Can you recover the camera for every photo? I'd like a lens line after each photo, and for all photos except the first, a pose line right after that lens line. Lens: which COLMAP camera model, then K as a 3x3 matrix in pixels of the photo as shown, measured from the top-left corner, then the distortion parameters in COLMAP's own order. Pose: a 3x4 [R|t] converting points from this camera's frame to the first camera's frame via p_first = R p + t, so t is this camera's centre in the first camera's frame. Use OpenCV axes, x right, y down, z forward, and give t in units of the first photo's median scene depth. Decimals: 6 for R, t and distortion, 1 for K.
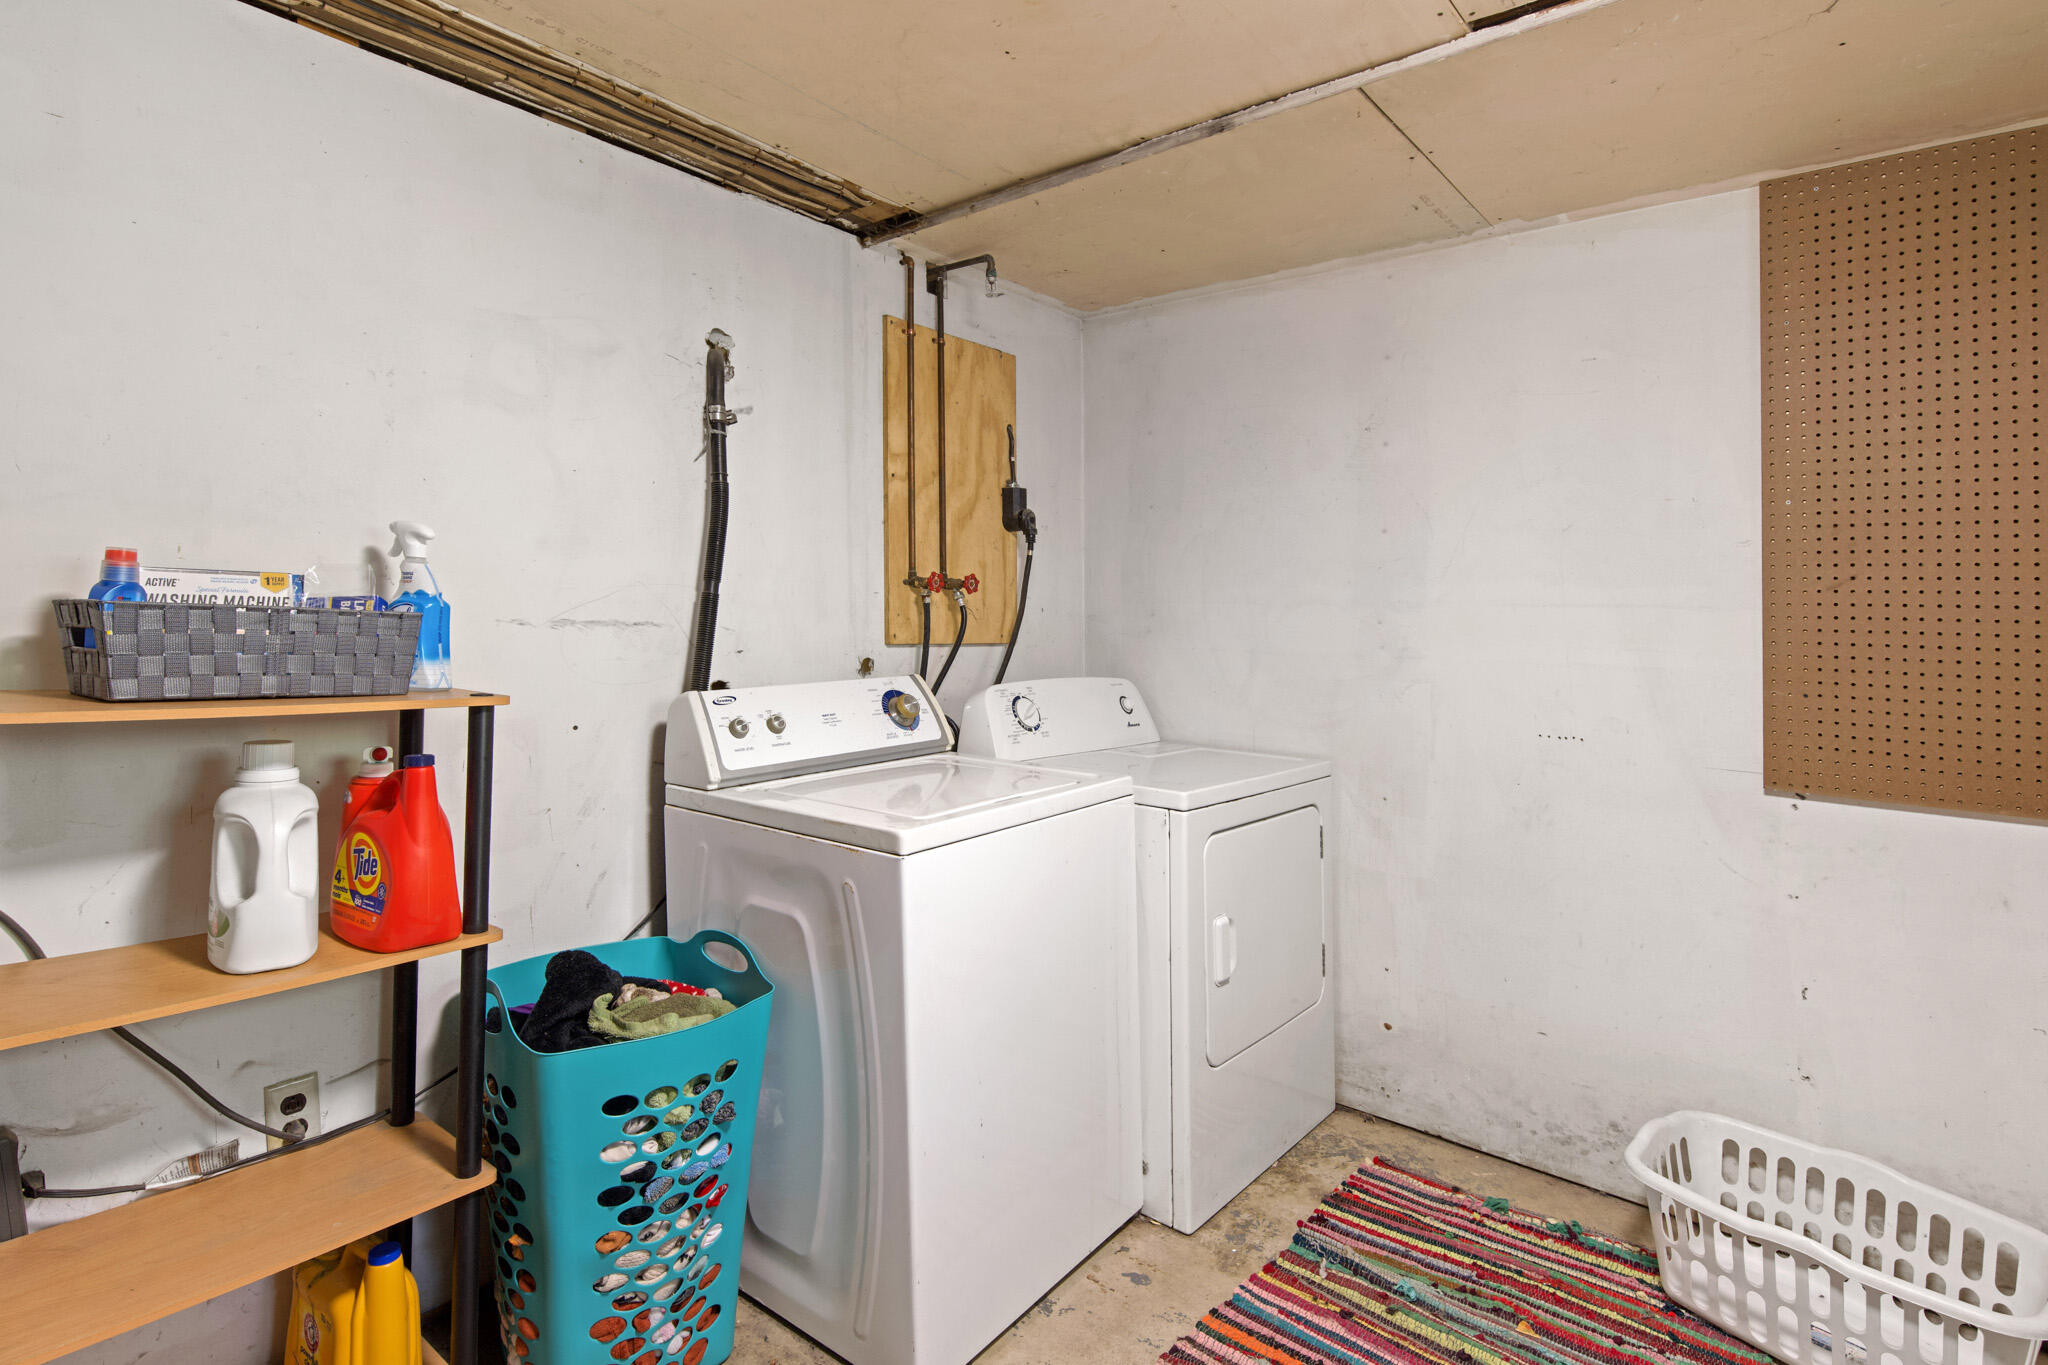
lens RADIAL K [[1031.0, 0, 997.7], [0, 1031.0, 591.8], [0, 0, 1]] dist [-0.000526, -0.000407]
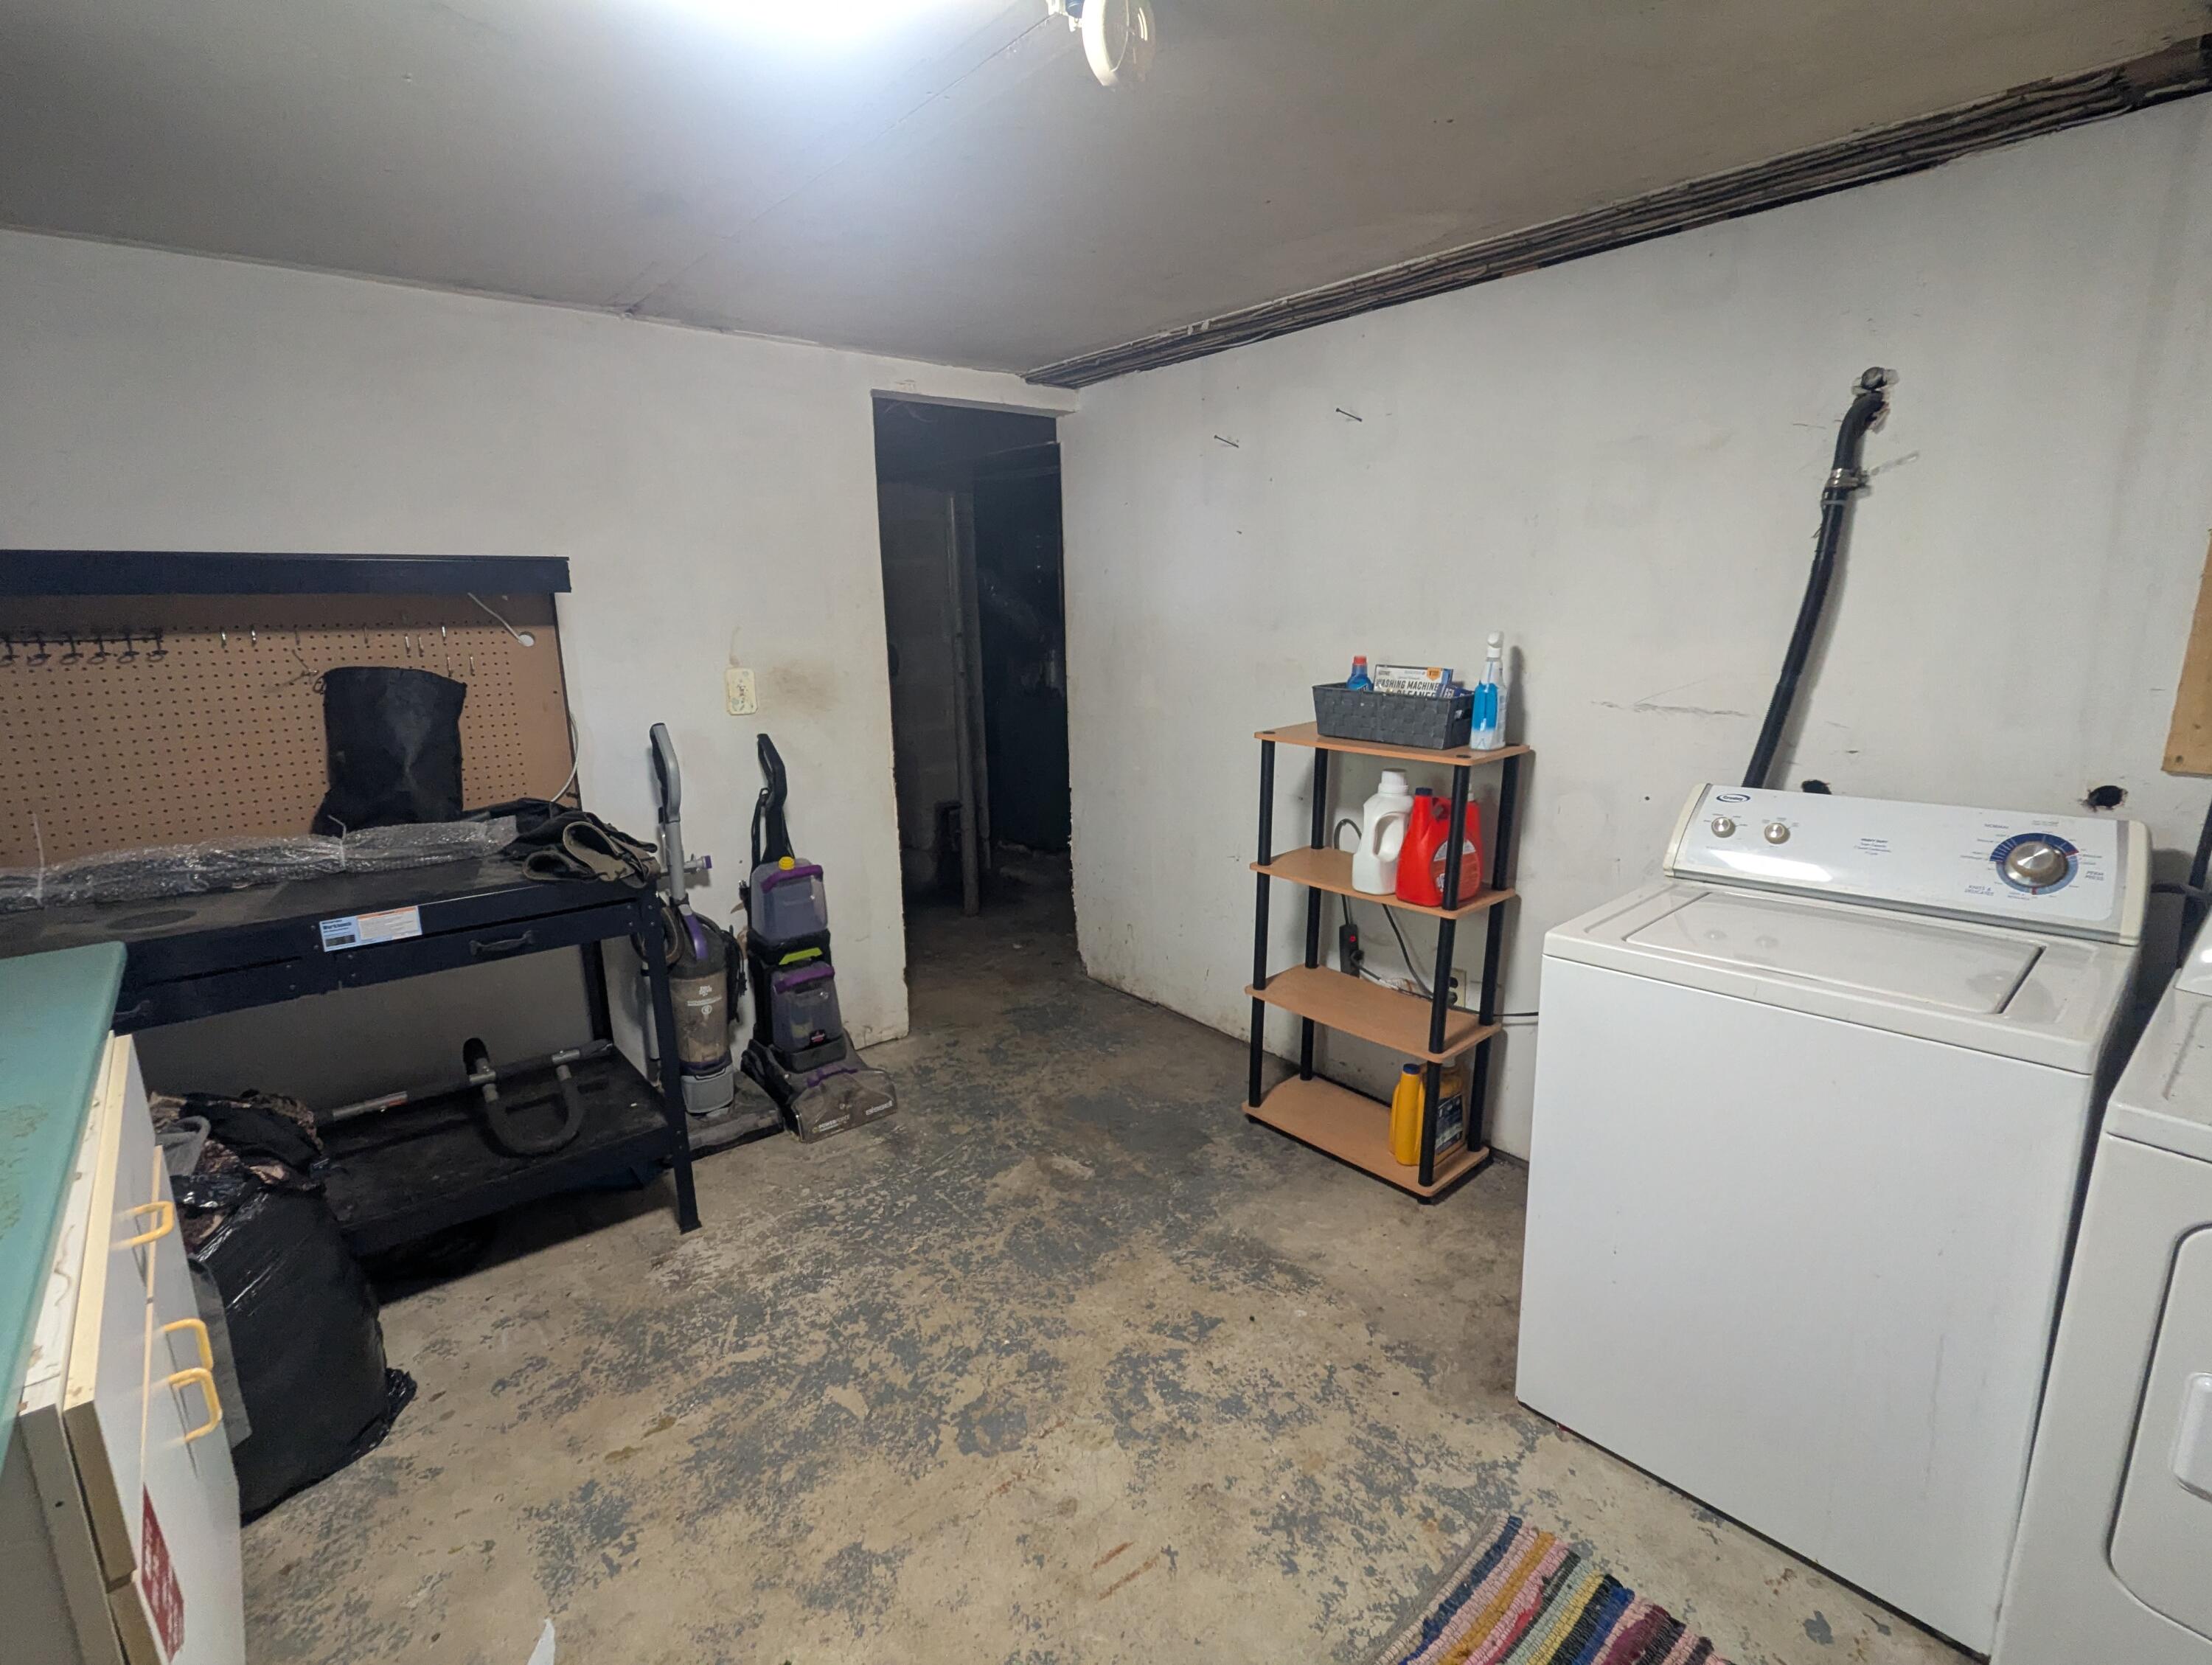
lens RADIAL K [[1054.2, 0, 1106.4], [0, 1054.2, 836.4], [0, 0, 1]] dist [-0.001941, 0.001647]
pose [[-0.179970, 0.193038, -0.964545, 0.835966], [0.033740, 0.981190, 0.190073, -0.071170], [0.983093, 0.001664, -0.183098, 0.600659]]
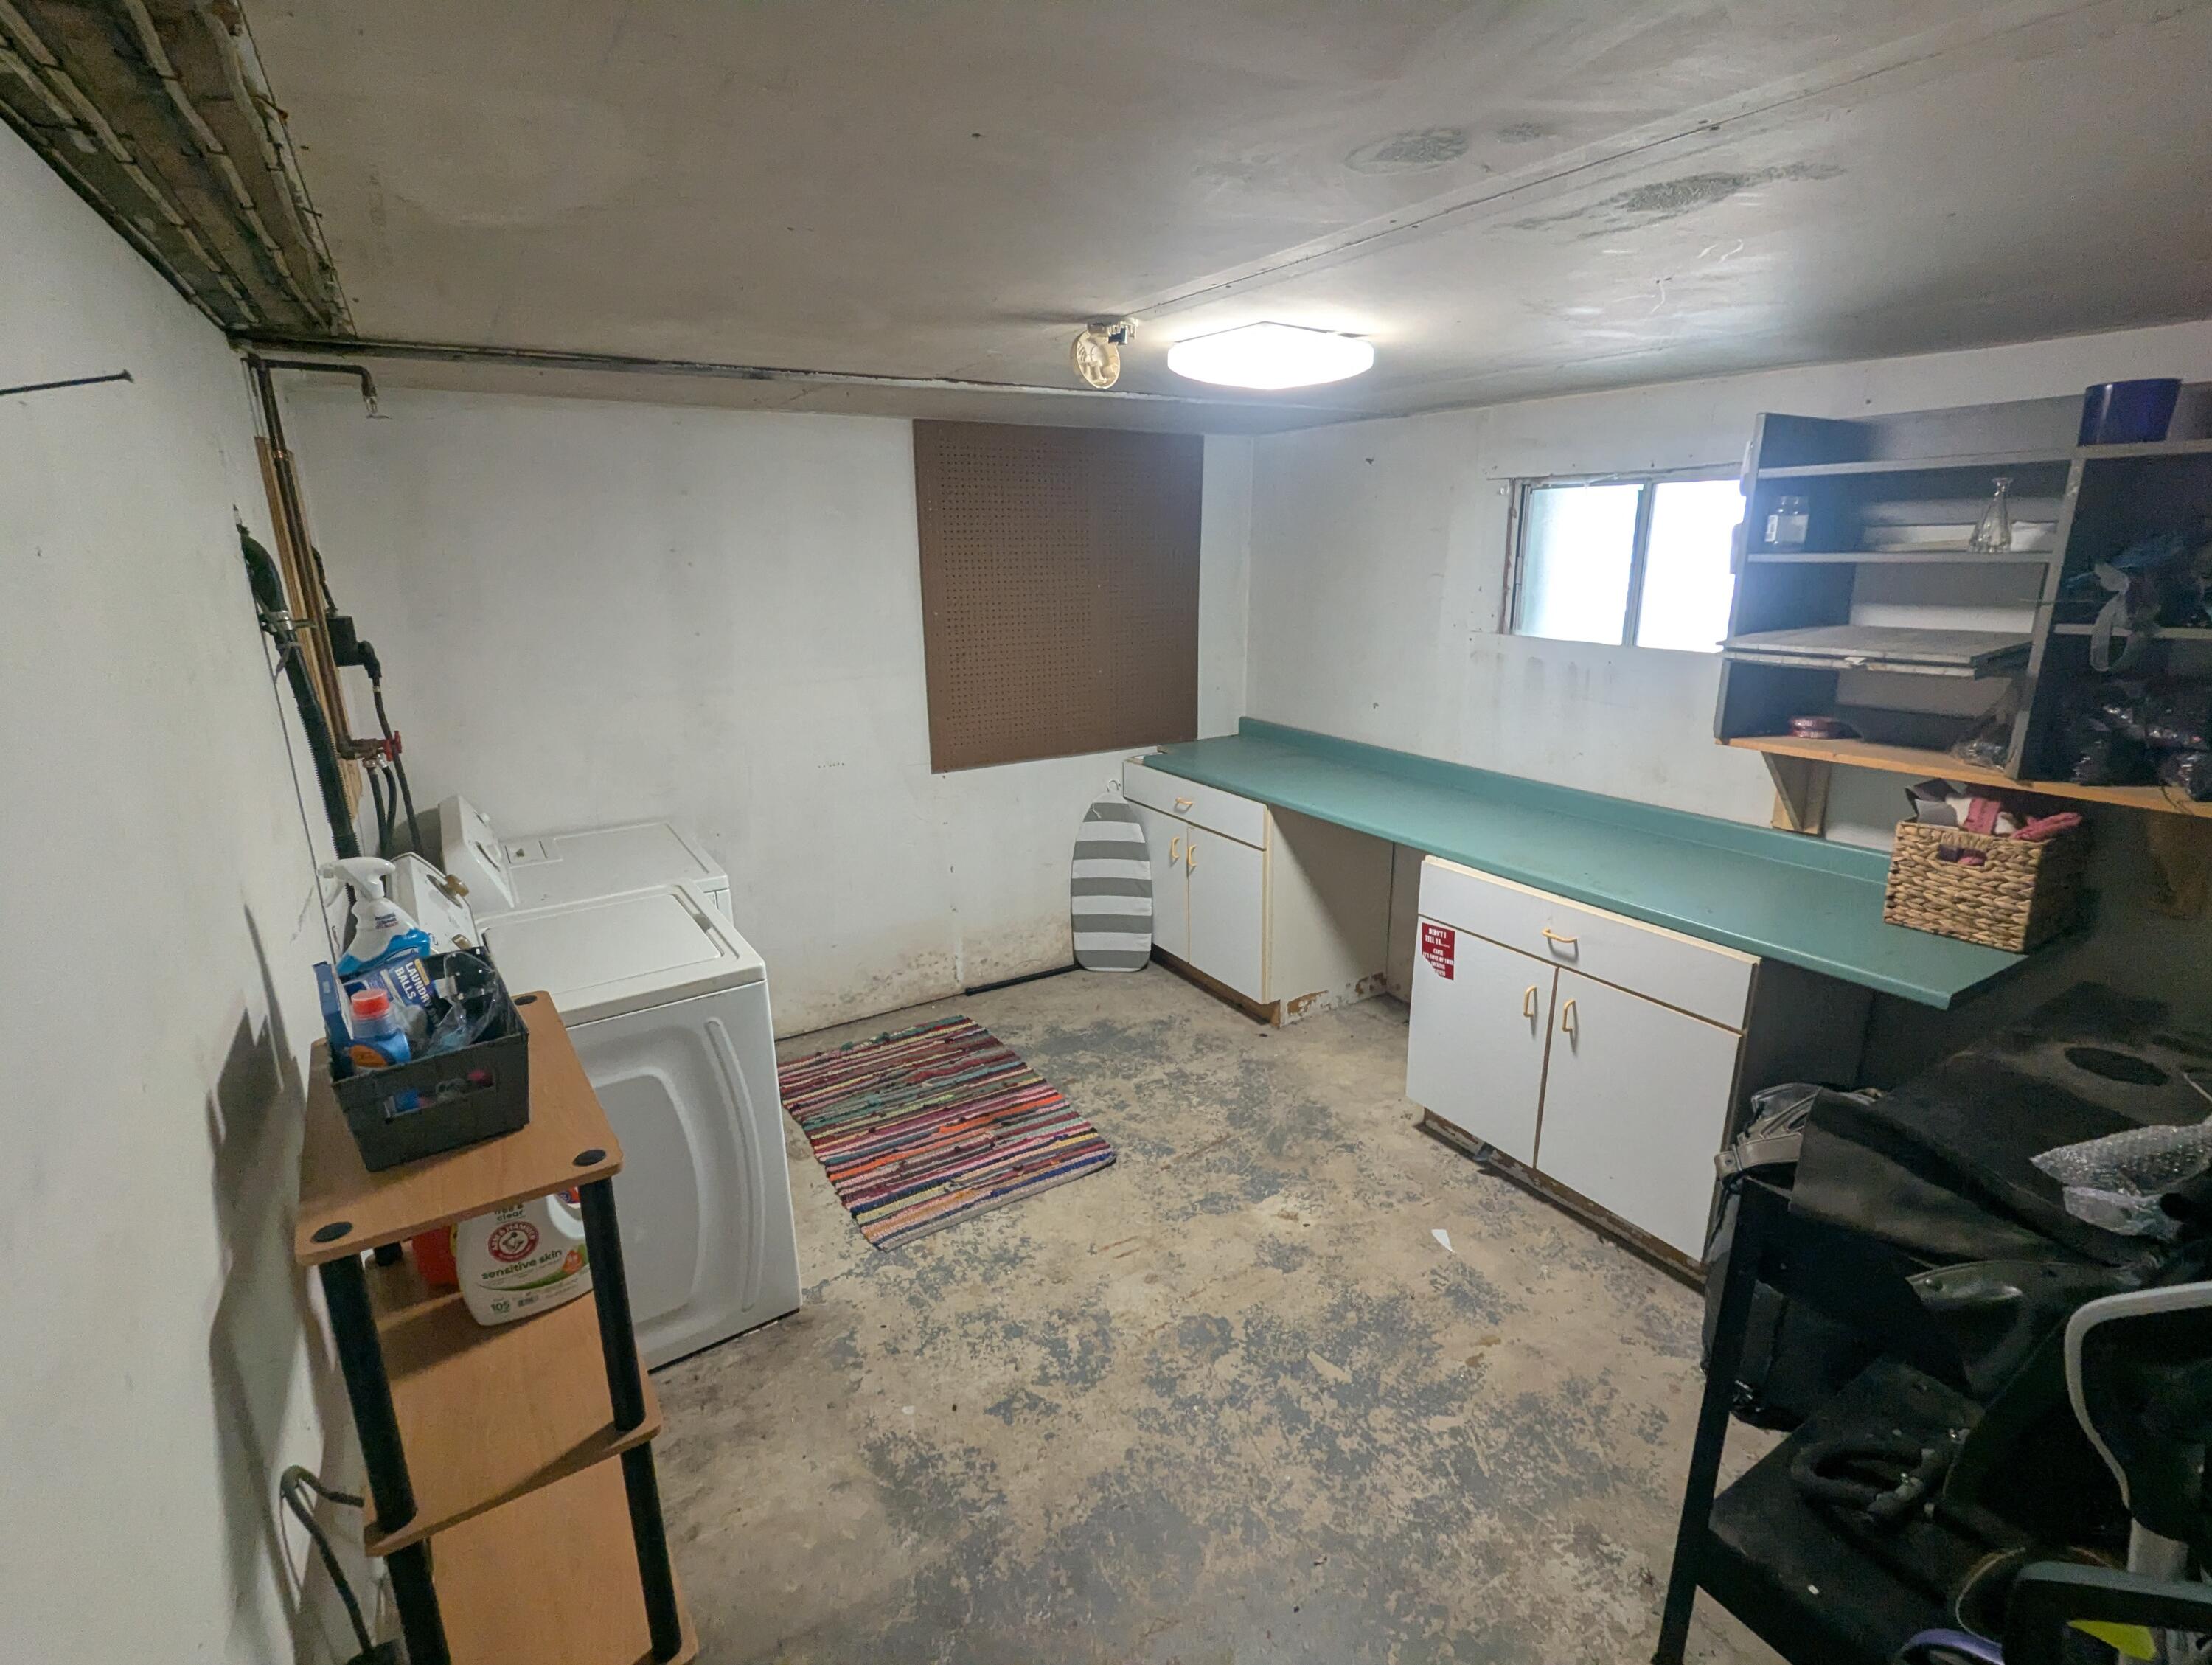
lens RADIAL K [[1057.0, 0, 1112.5], [0, 1057.0, 832.6], [0, 0, 1]] dist [0.011498, -0.008060]
pose [[0.317153, -0.289382, 0.903146, -0.920041], [-0.006157, 0.951661, 0.307089, -0.295829], [-0.948354, -0.102955, 0.300040, 0.122806]]
